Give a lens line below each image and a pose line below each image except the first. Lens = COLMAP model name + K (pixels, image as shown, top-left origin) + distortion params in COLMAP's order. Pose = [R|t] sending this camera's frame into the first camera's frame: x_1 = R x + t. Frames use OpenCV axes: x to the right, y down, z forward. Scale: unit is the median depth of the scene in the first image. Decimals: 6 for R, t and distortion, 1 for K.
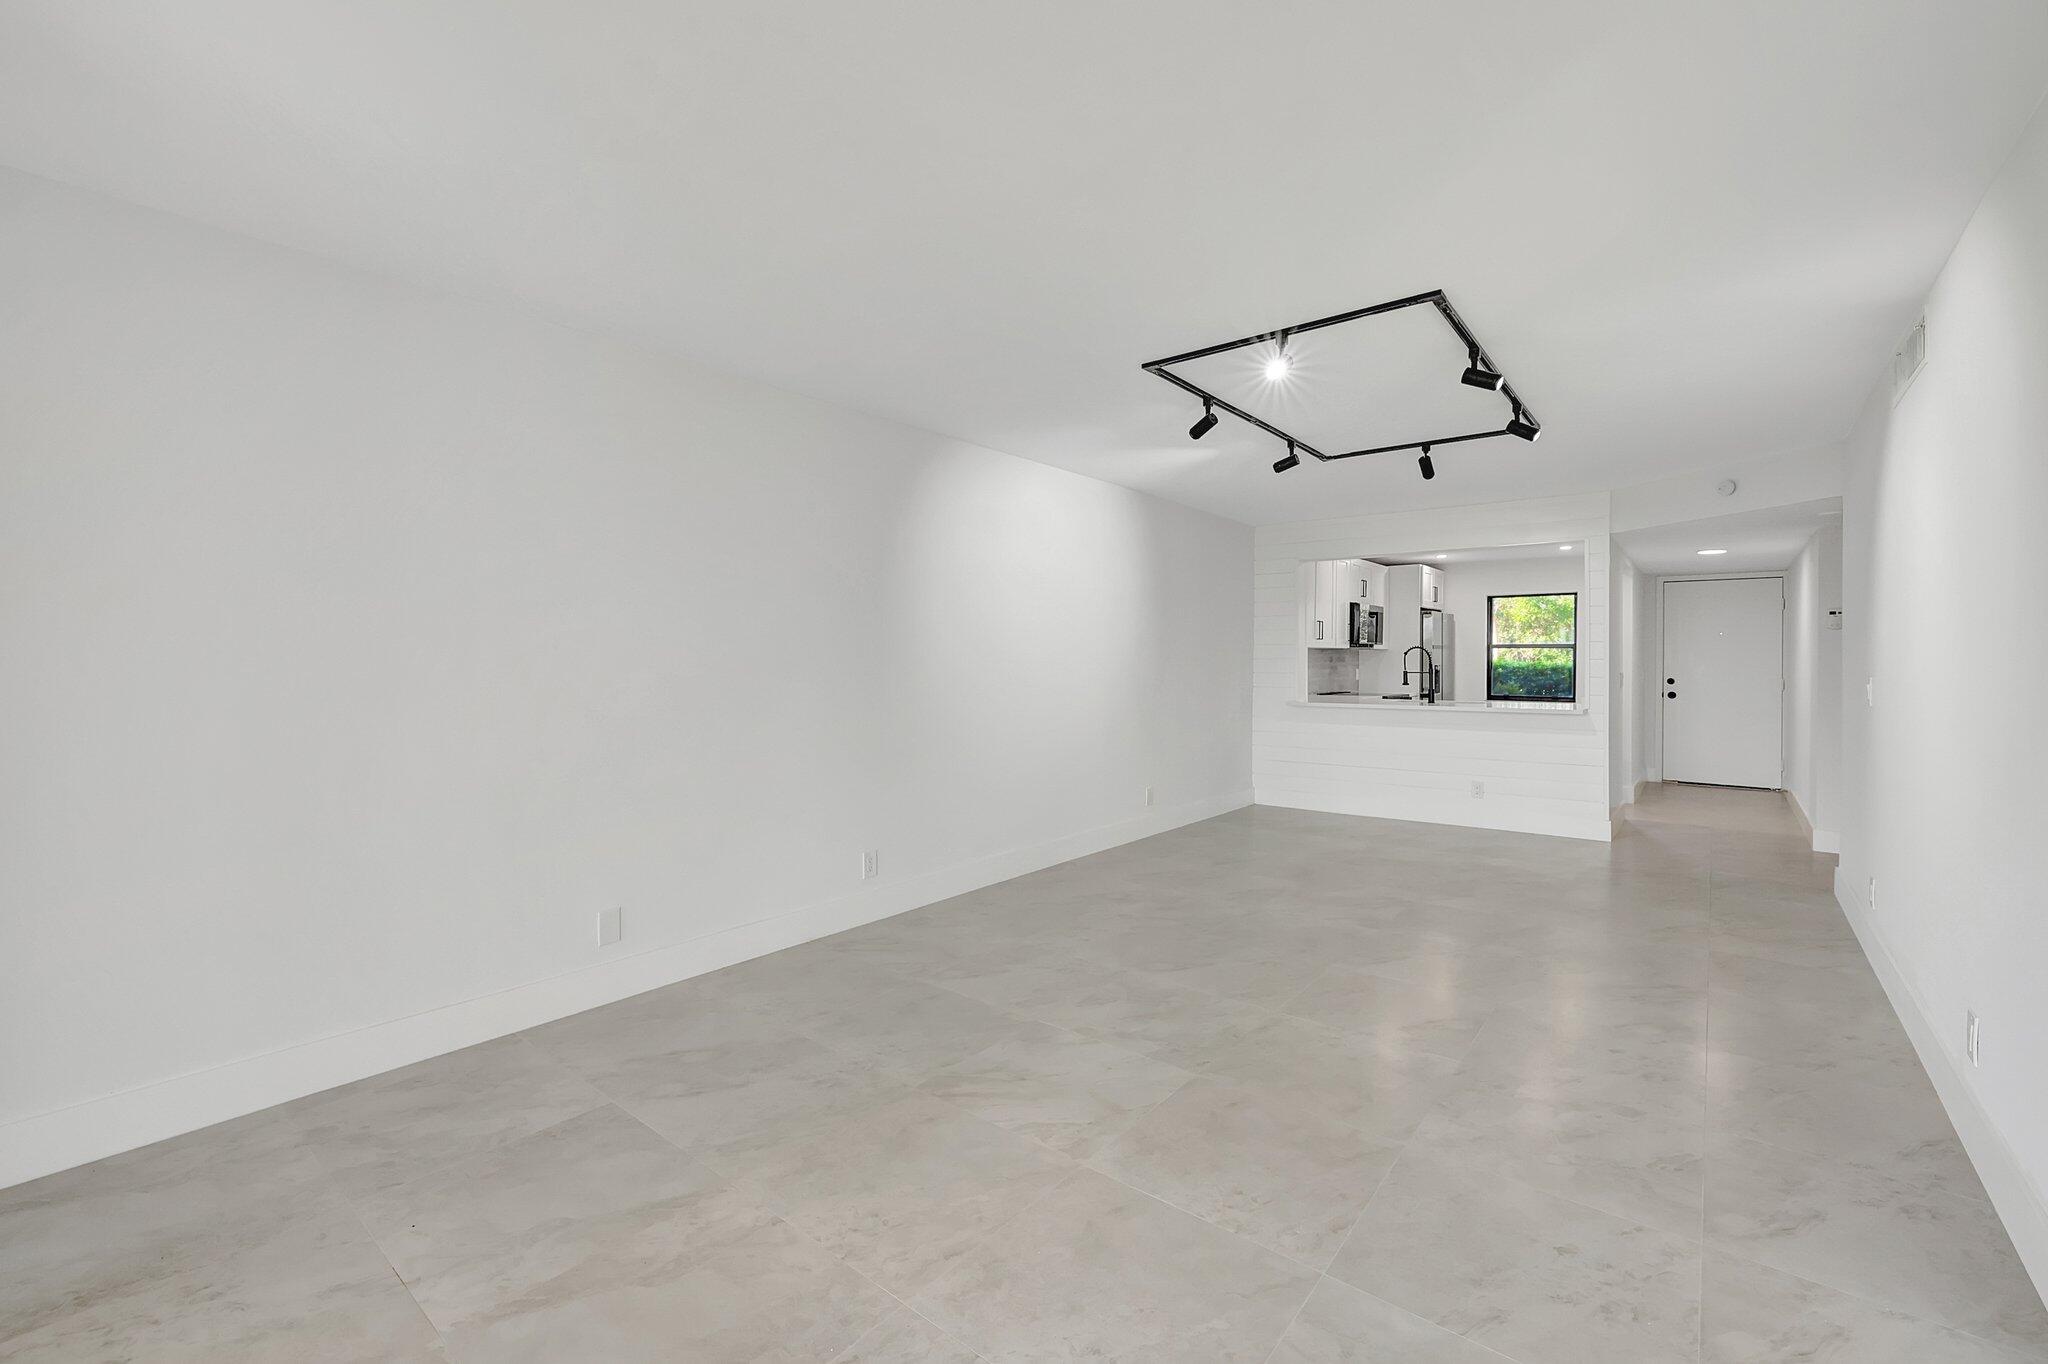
lens RADIAL K [[857.3, 0, 1015.7], [0, 857.3, 667.7], [0, 0, 1]] dist [-0.001007, -0.000240]
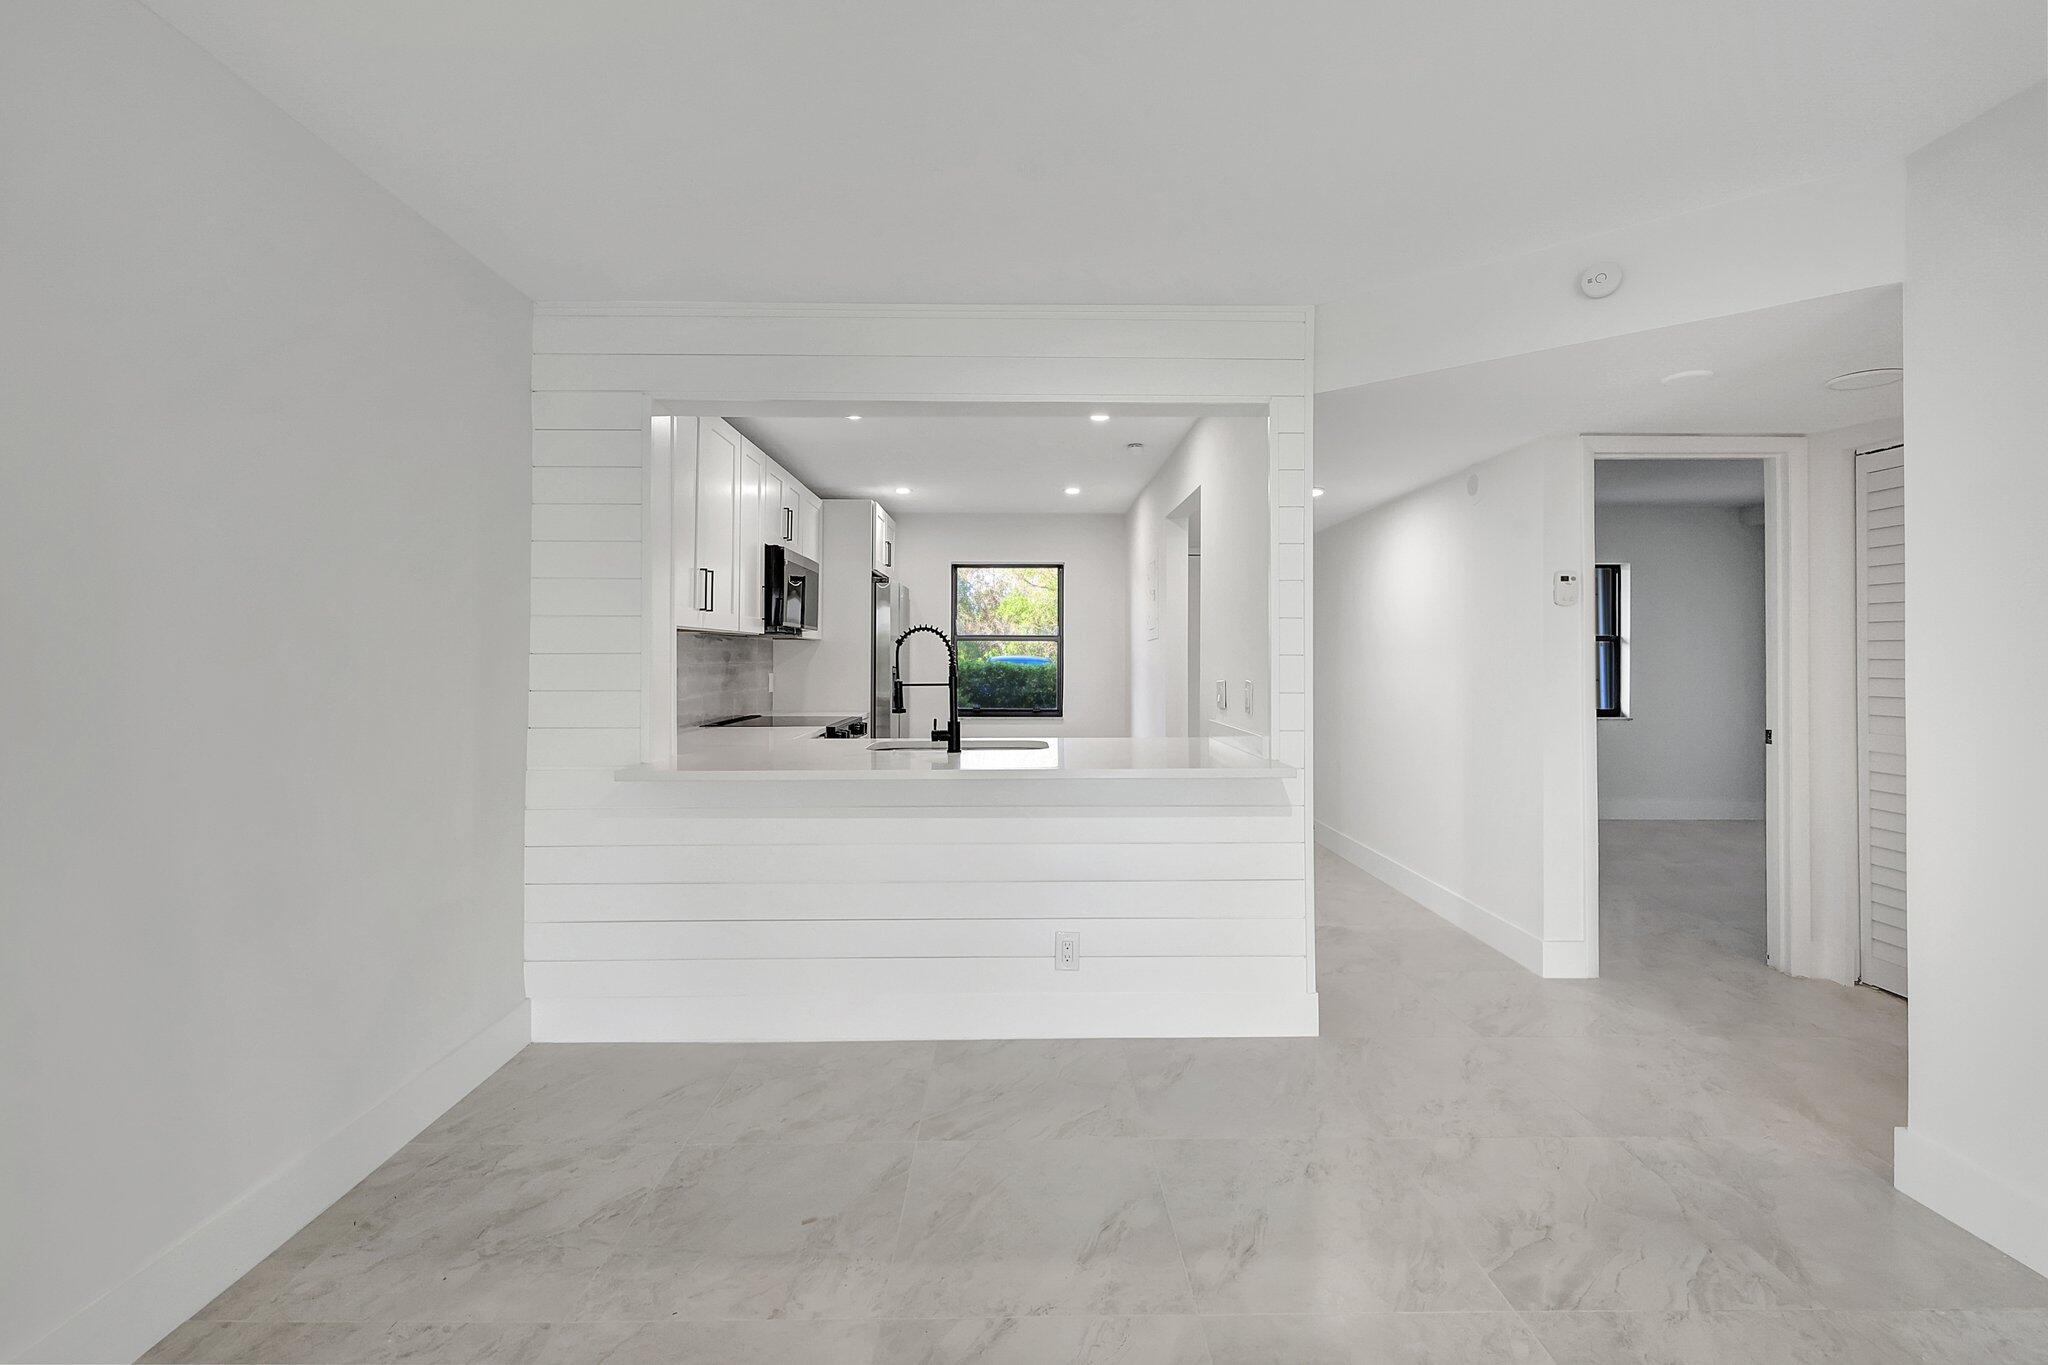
lens RADIAL K [[859.7, 0, 1021.5], [0, 859.7, 652.3], [0, 0, 1]] dist [0.000490, 0.000008]
pose [[0.768586, 0.005947, 0.639719, 0.173383], [0.004835, 0.999874, -0.015104, -0.003171], [-0.639728, 0.014701, 0.768460, 0.488990]]
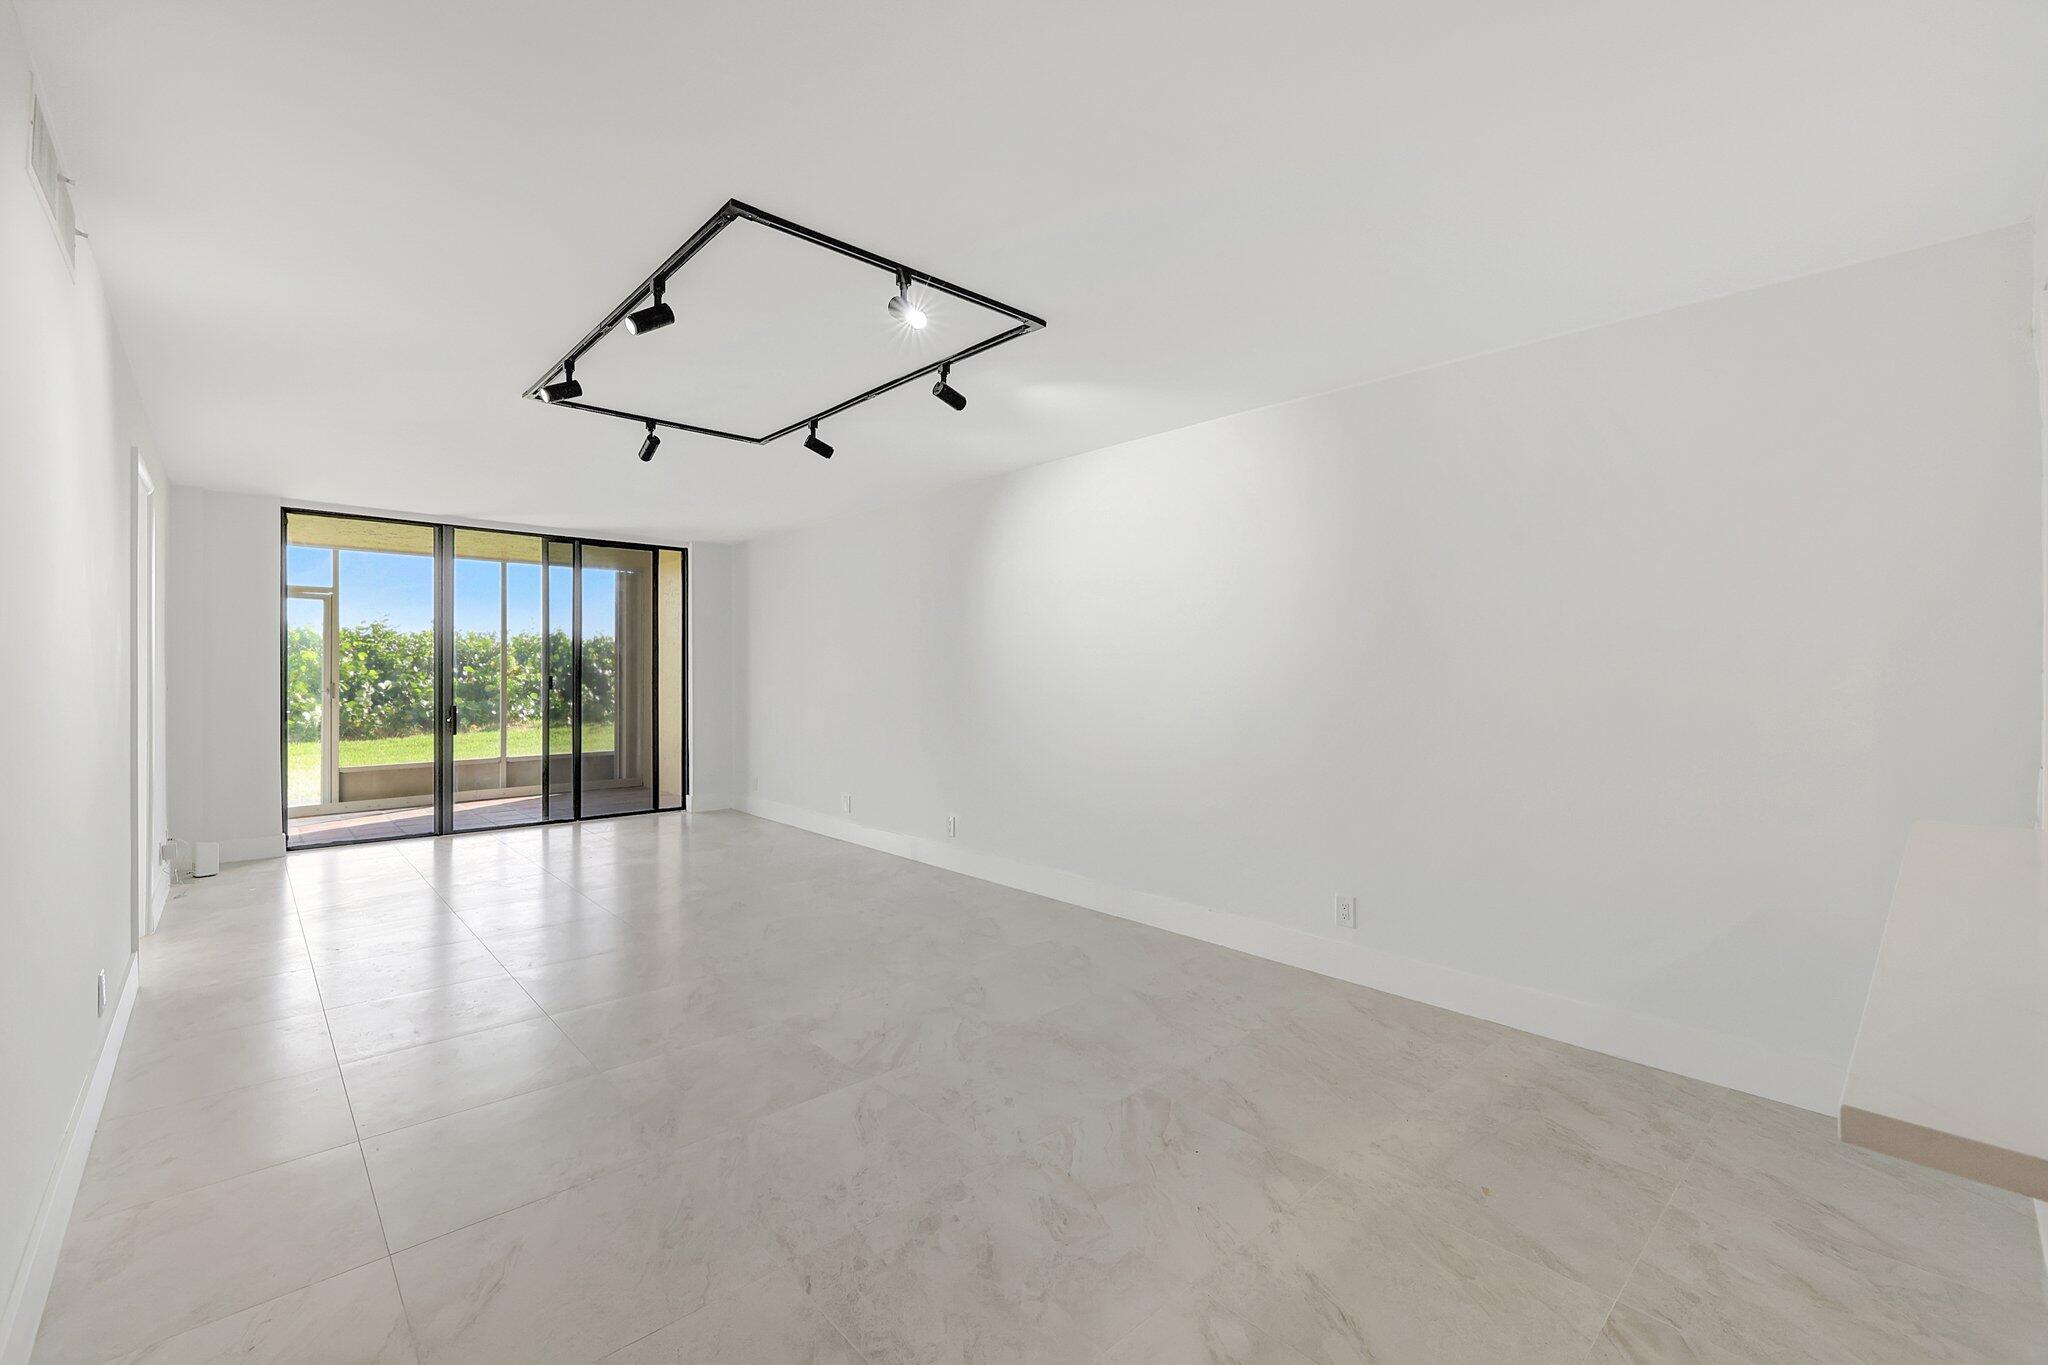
lens RADIAL K [[850.1, 0, 1024.0], [0, 850.1, 682.5], [0, 0, 1]] dist [-0.002516, -0.000440]
pose [[-0.131109, 0.010258, -0.991315, 0.514727], [-0.013723, 0.999832, 0.012161, -0.005106], [0.991273, 0.015198, -0.130946, 0.592171]]
